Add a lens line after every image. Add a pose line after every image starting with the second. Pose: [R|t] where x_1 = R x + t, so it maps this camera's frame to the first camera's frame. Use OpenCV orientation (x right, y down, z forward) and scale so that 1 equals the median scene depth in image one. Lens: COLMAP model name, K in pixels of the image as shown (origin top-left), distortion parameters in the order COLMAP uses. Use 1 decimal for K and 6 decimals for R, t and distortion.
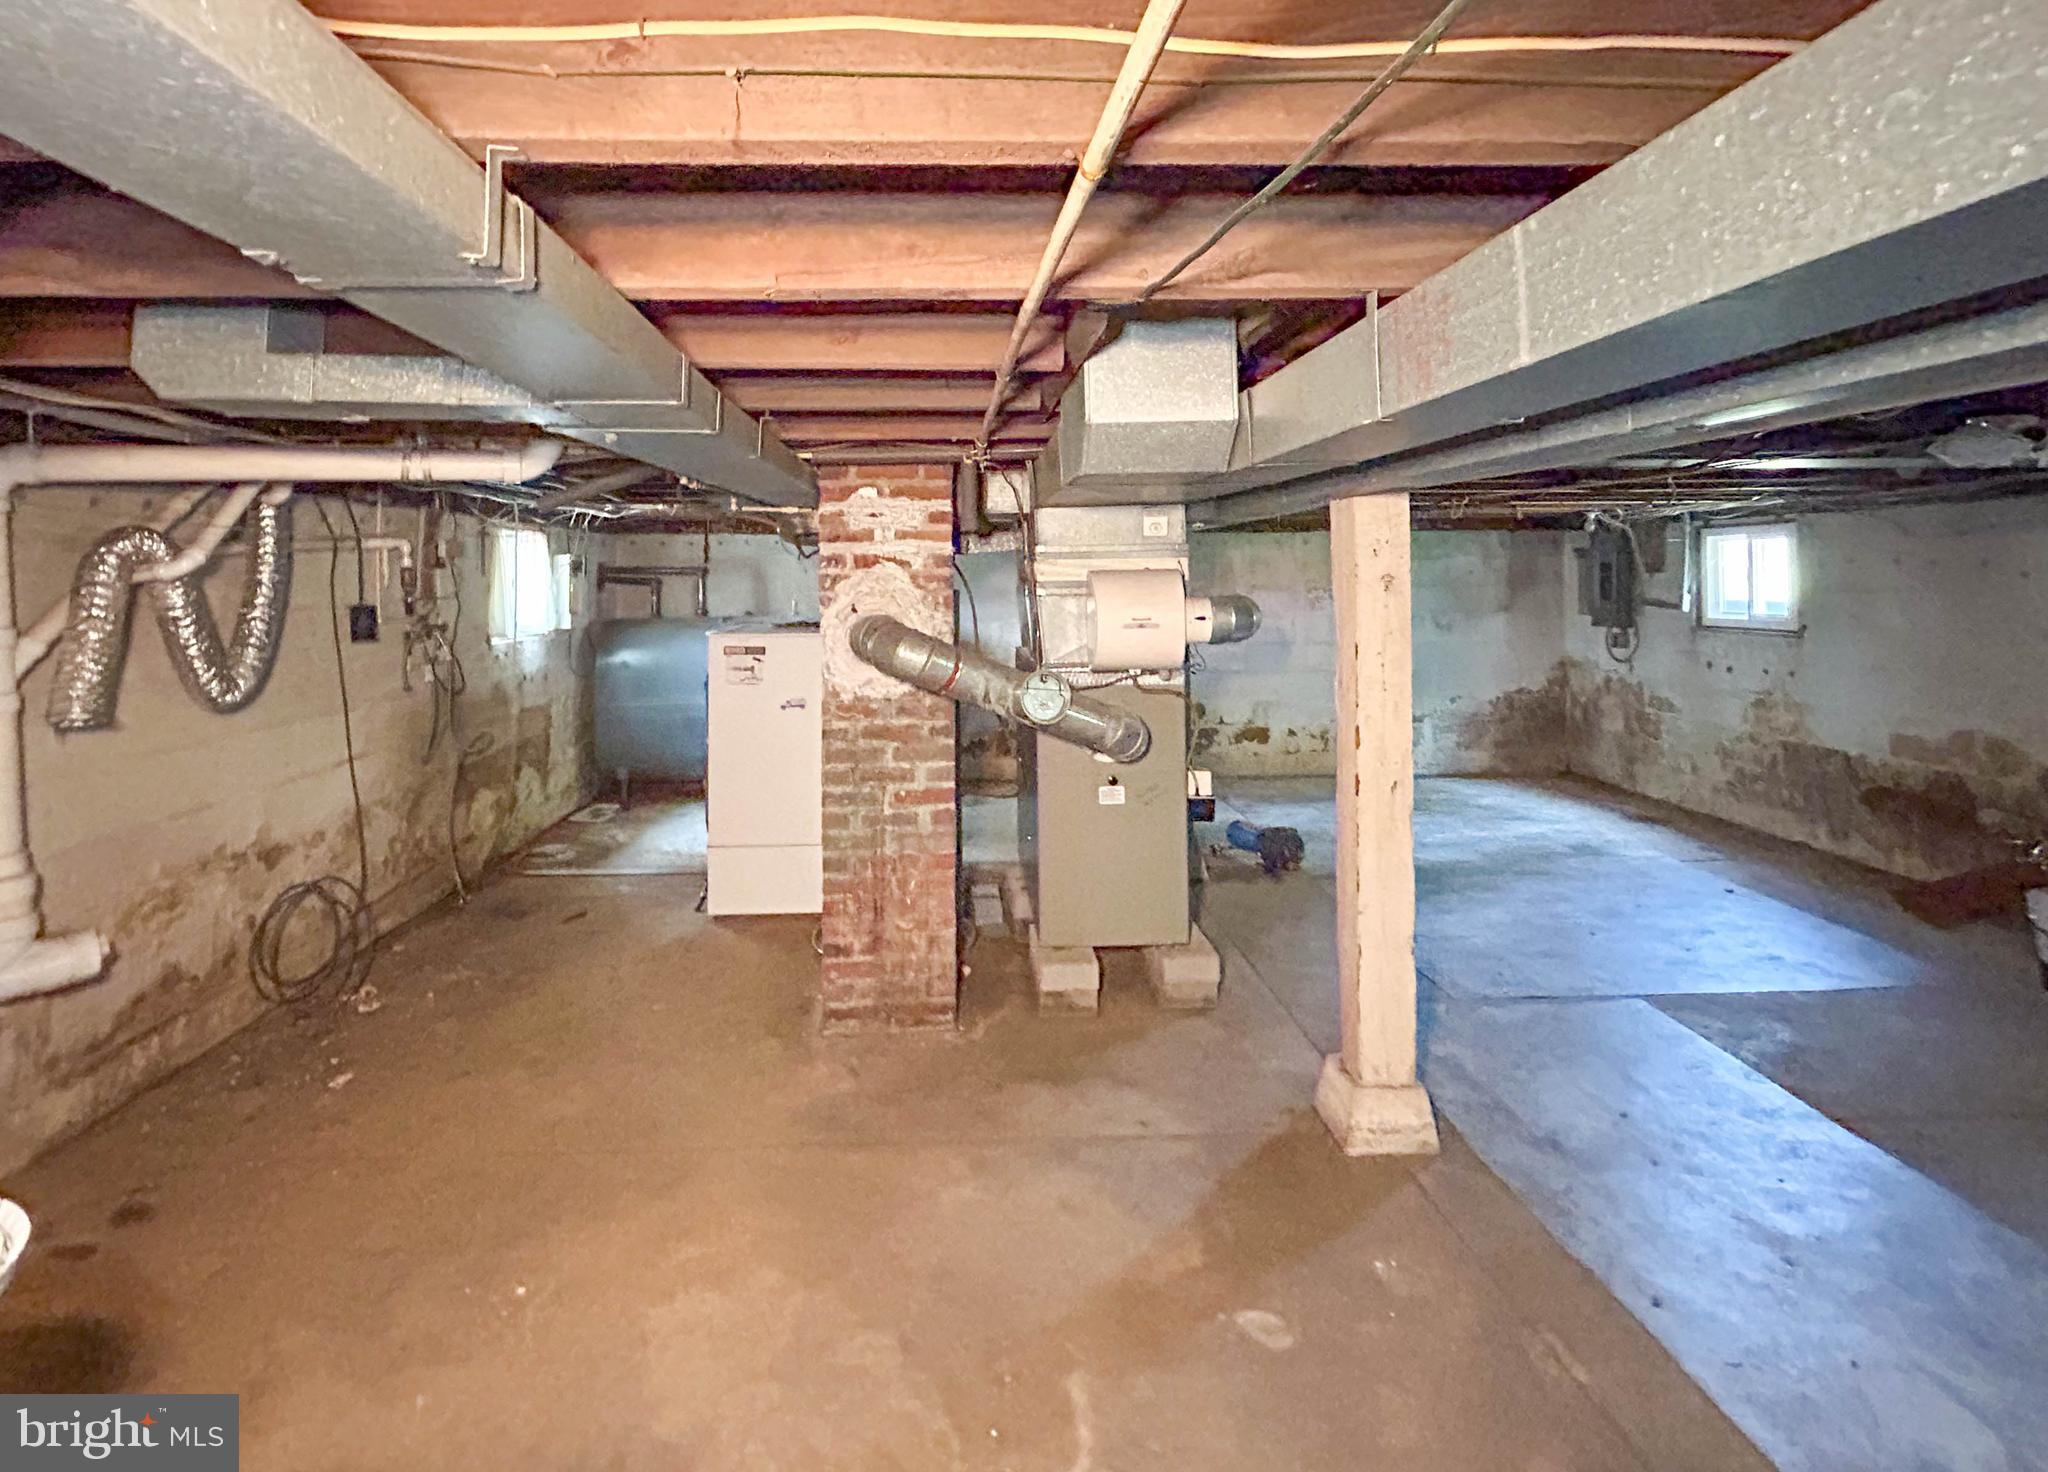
lens RADIAL K [[983.8, 0, 1025.1], [0, 983.8, 592.9], [0, 0, 1]] dist [0.003796, -0.005786]
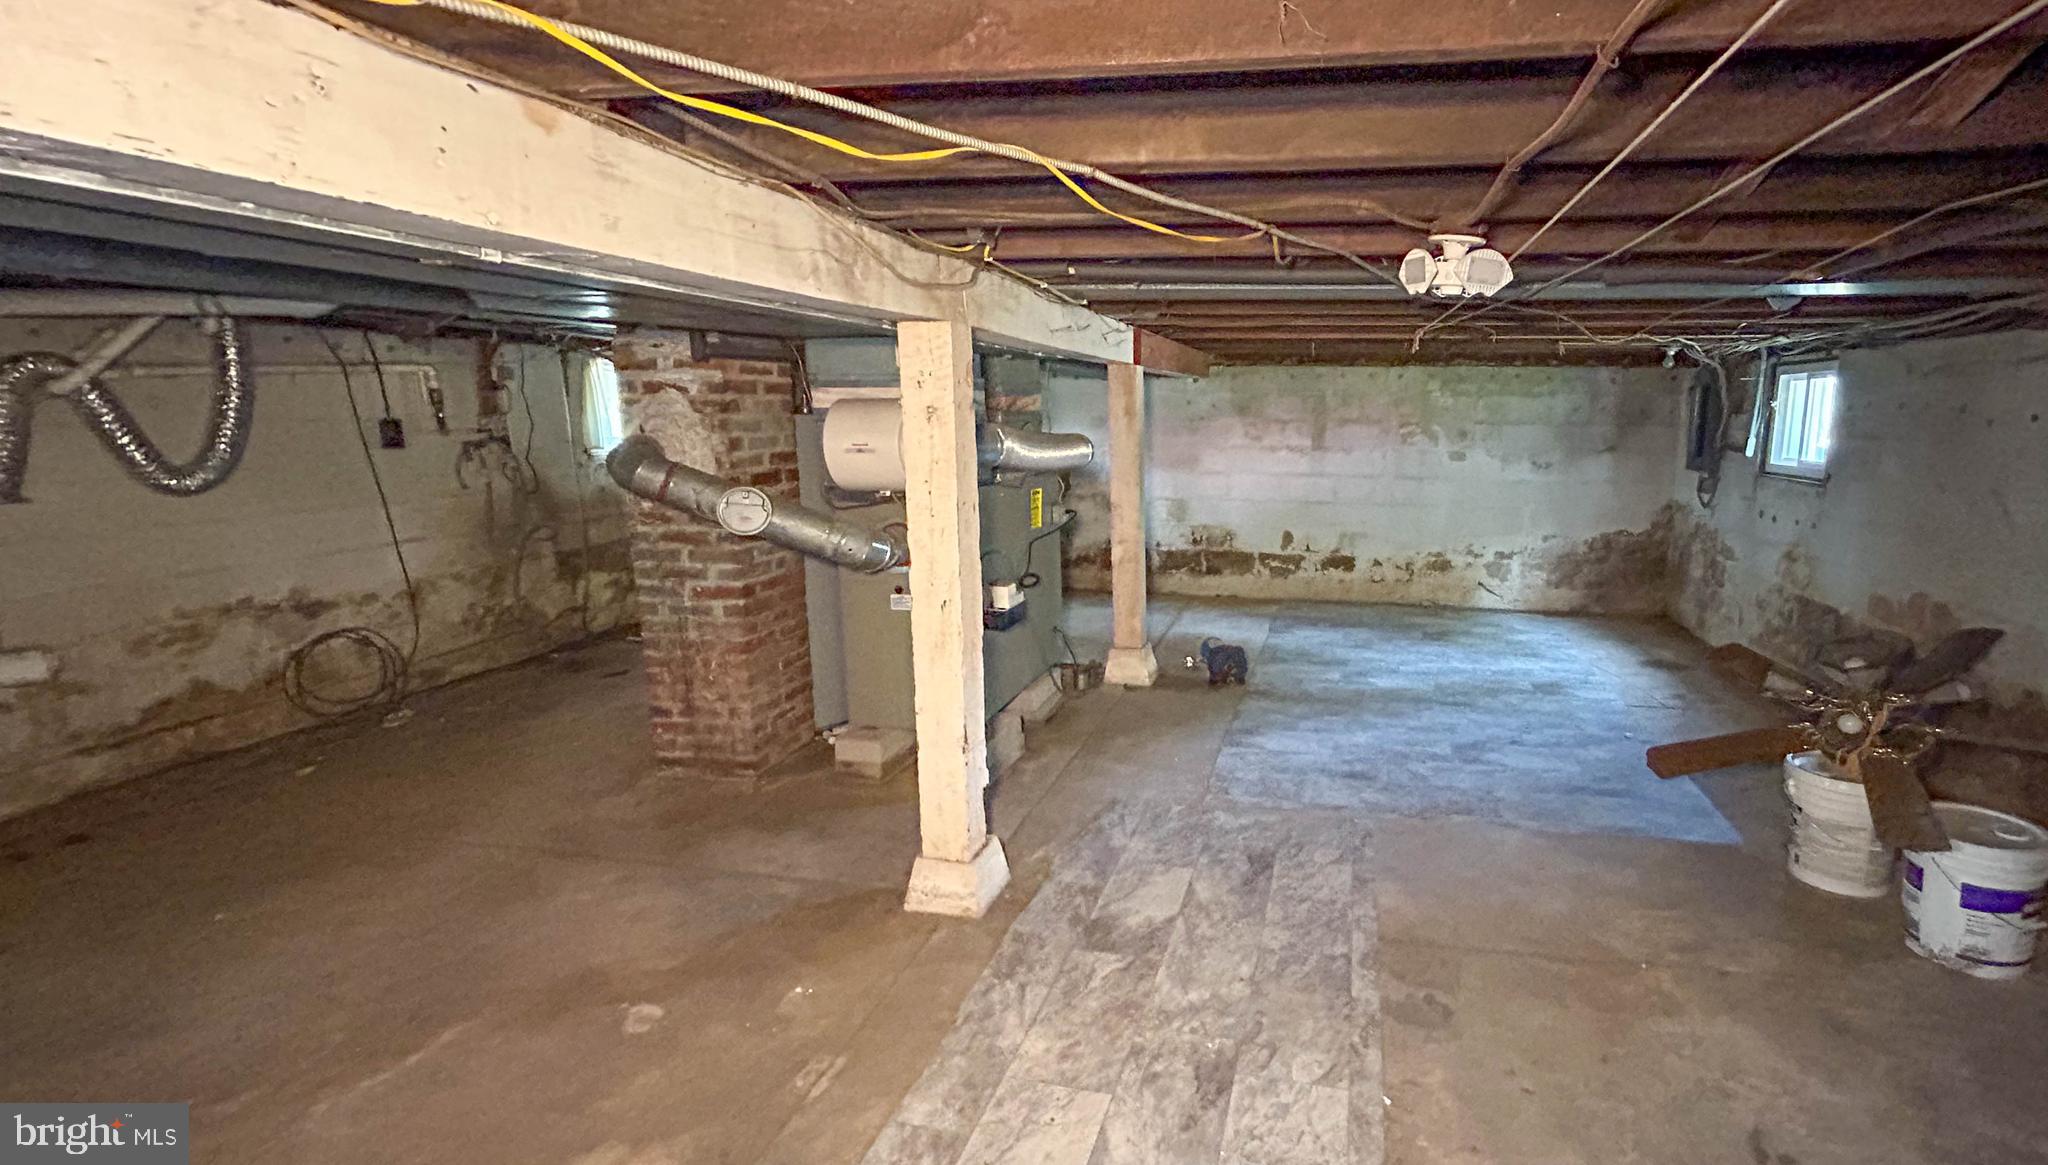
lens RADIAL K [[884.3, 0, 1024.0], [0, 884.3, 582.5], [0, 0, 1]] dist [-0.002248, -0.000181]
pose [[0.979243, 0.056335, -0.194702, 0.358884], [-0.020459, 0.983165, 0.181571, -0.003434], [0.201653, -0.173819, 0.963910, 0.045439]]
